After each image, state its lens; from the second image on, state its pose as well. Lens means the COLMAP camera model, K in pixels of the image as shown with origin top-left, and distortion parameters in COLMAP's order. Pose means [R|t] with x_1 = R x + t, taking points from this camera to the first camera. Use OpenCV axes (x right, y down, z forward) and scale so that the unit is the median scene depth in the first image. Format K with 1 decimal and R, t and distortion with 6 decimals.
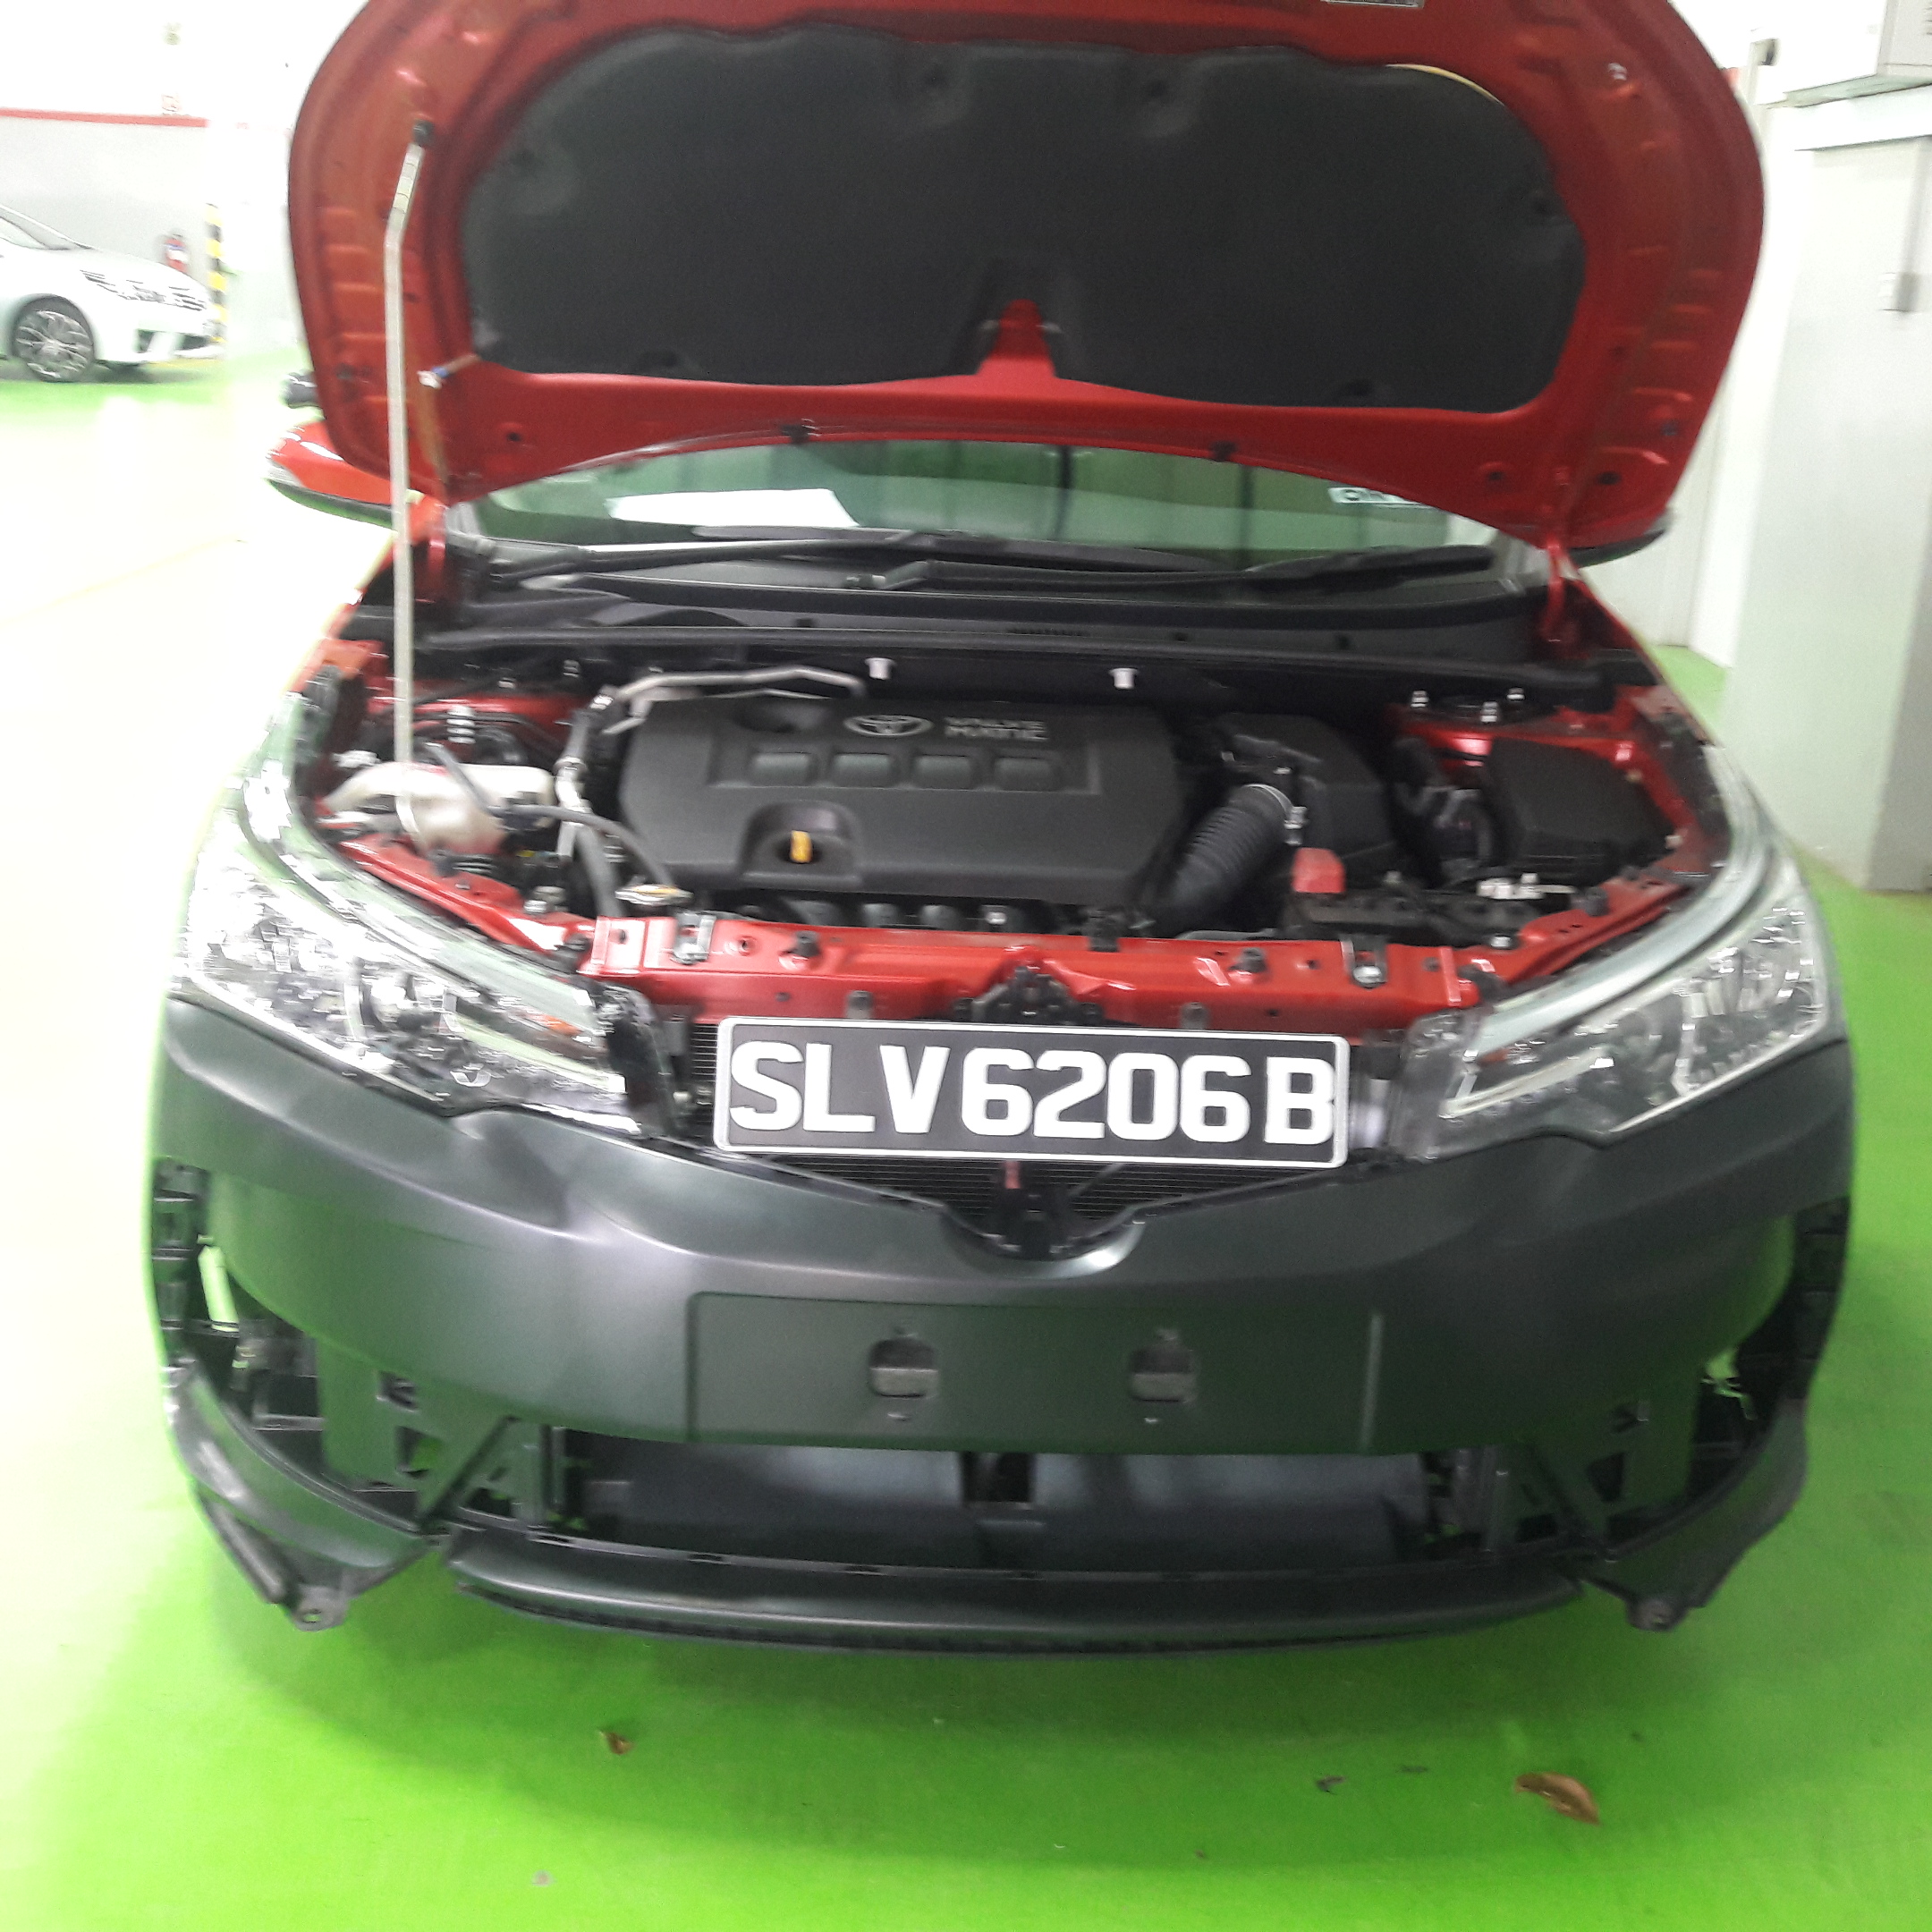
lens RADIAL K [[2129.8, 0, 967.7], [0, 2129.8, 928.9], [0, 0, 1]] dist [0.163612, -0.437211]
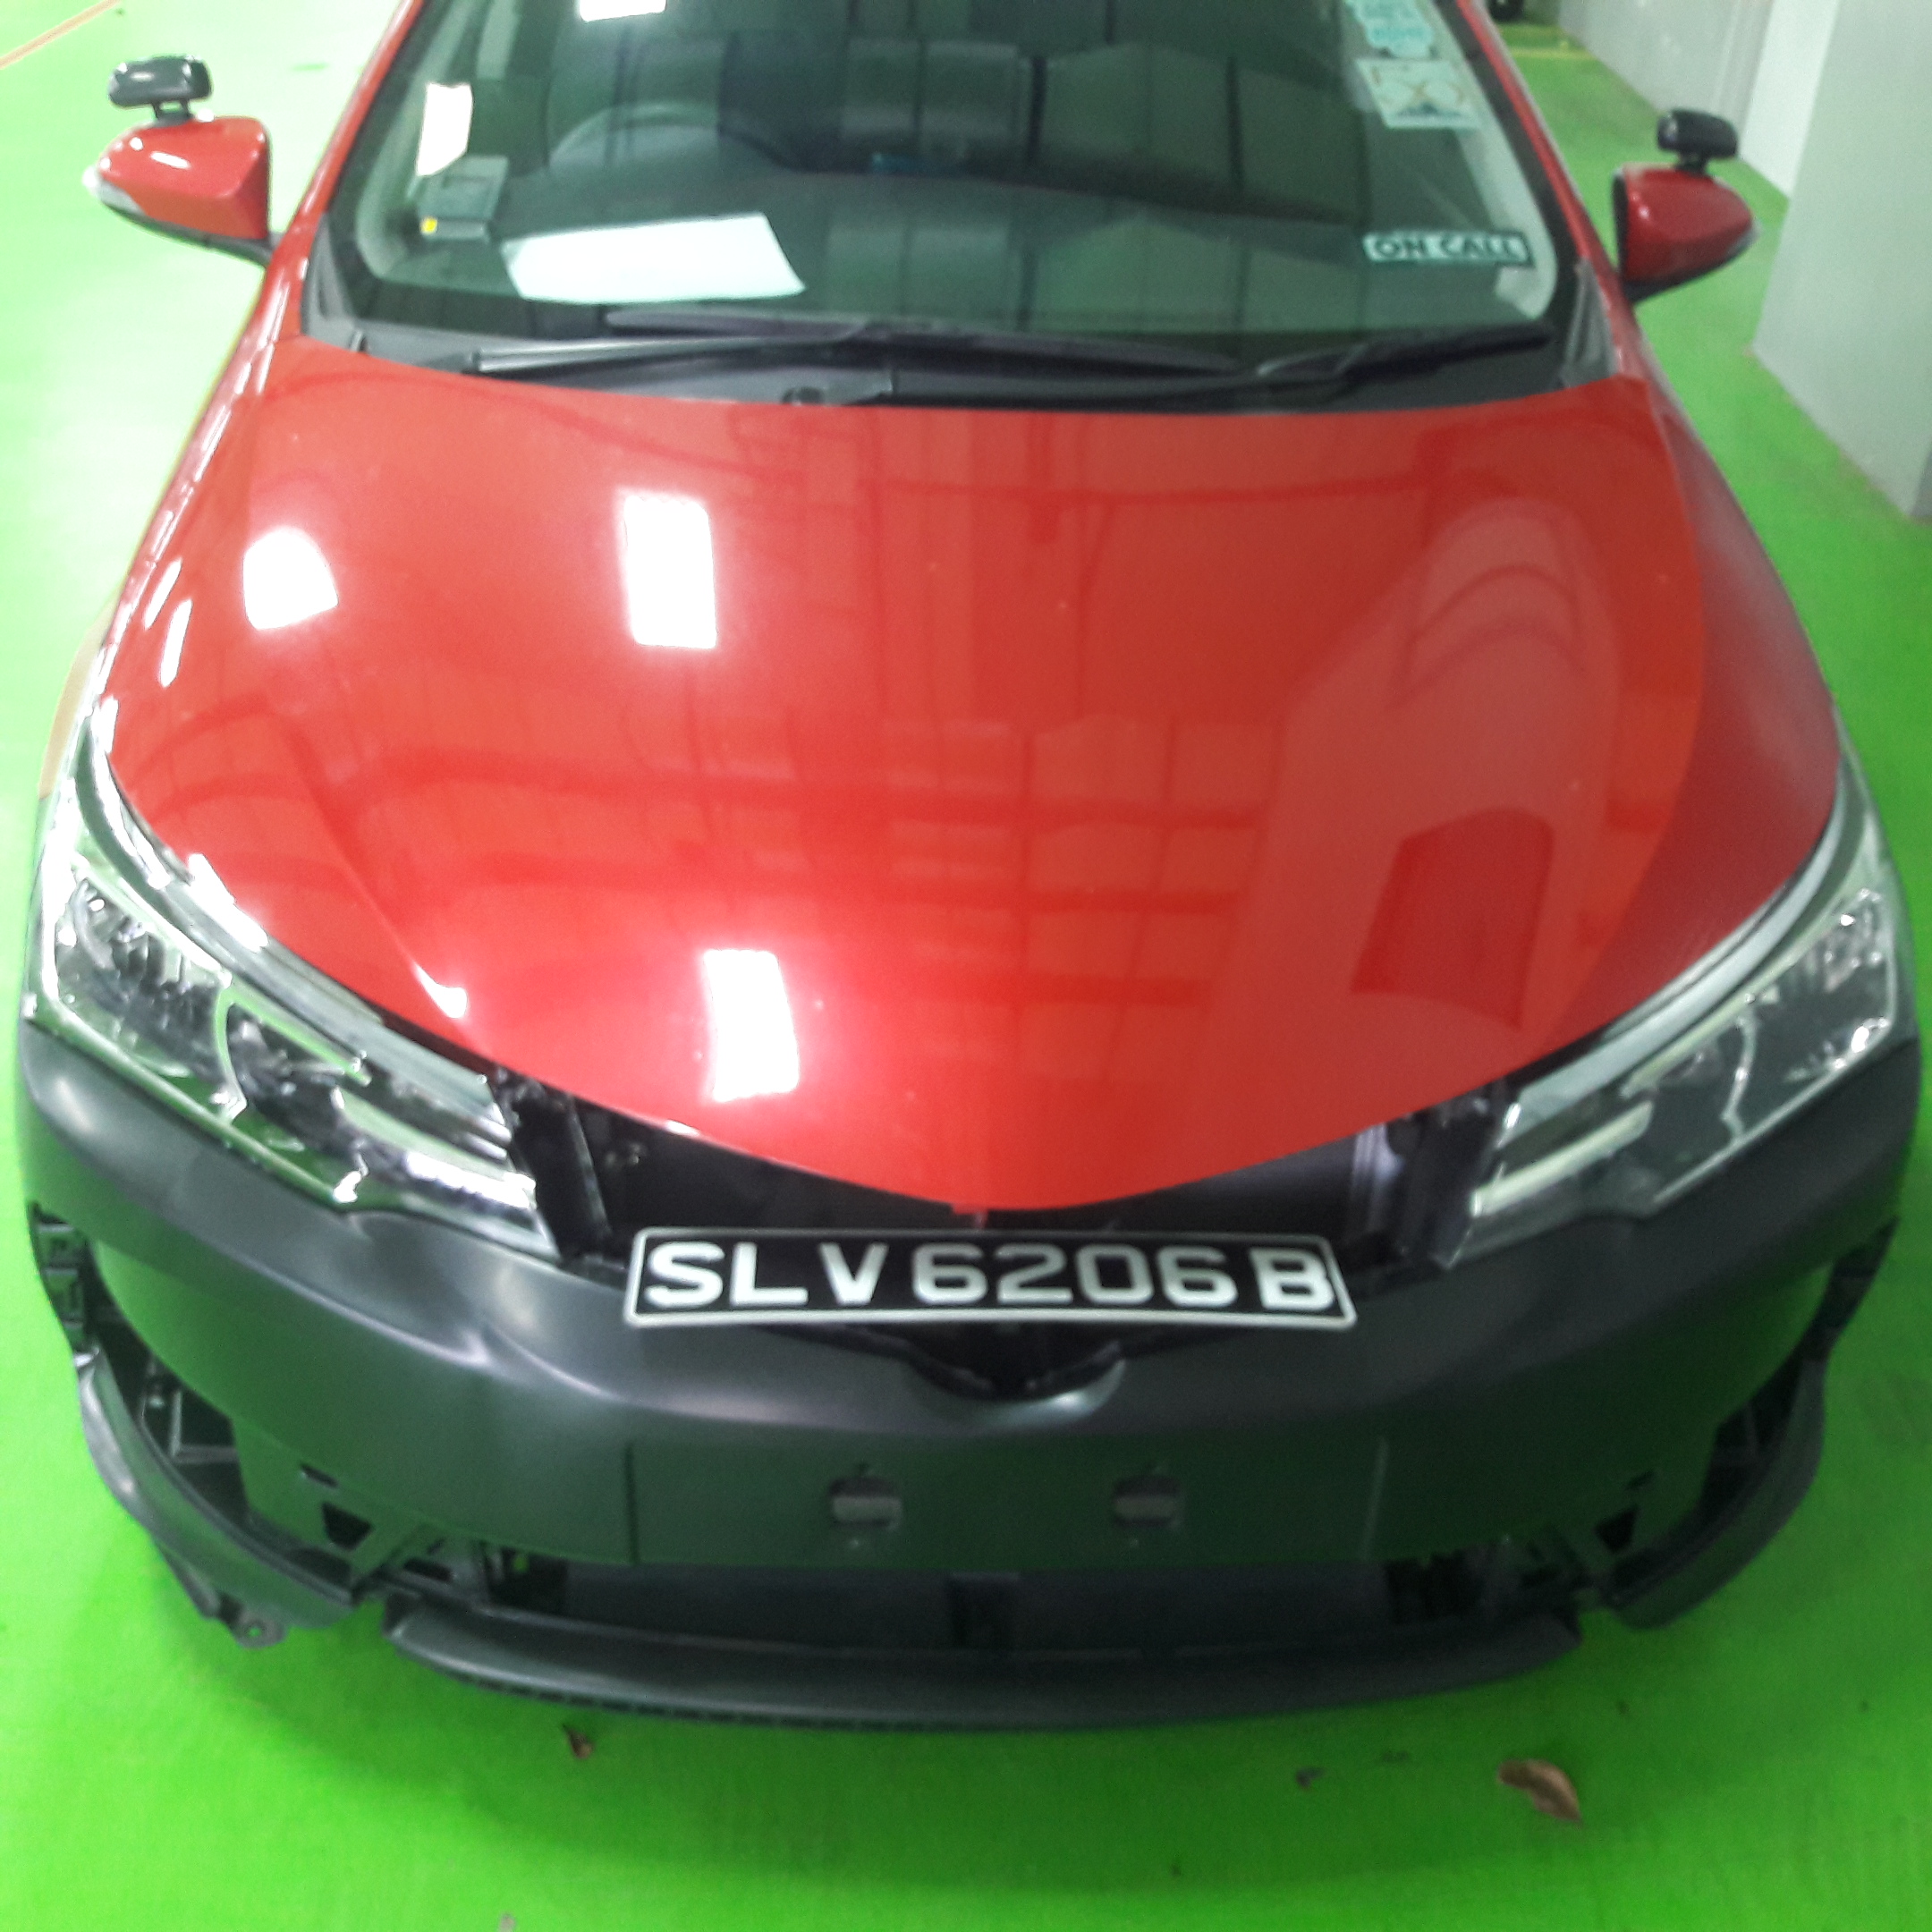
lens RADIAL K [[2129.8, 0, 967.7], [0, 2129.8, 928.9], [0, 0, 1]] dist [0.163612, -0.437211]
pose [[0.999885, -0.013863, 0.006088, 0.012575], [0.011732, 0.963541, 0.267304, -0.248091], [-0.009572, -0.267202, 0.963593, 0.167256]]
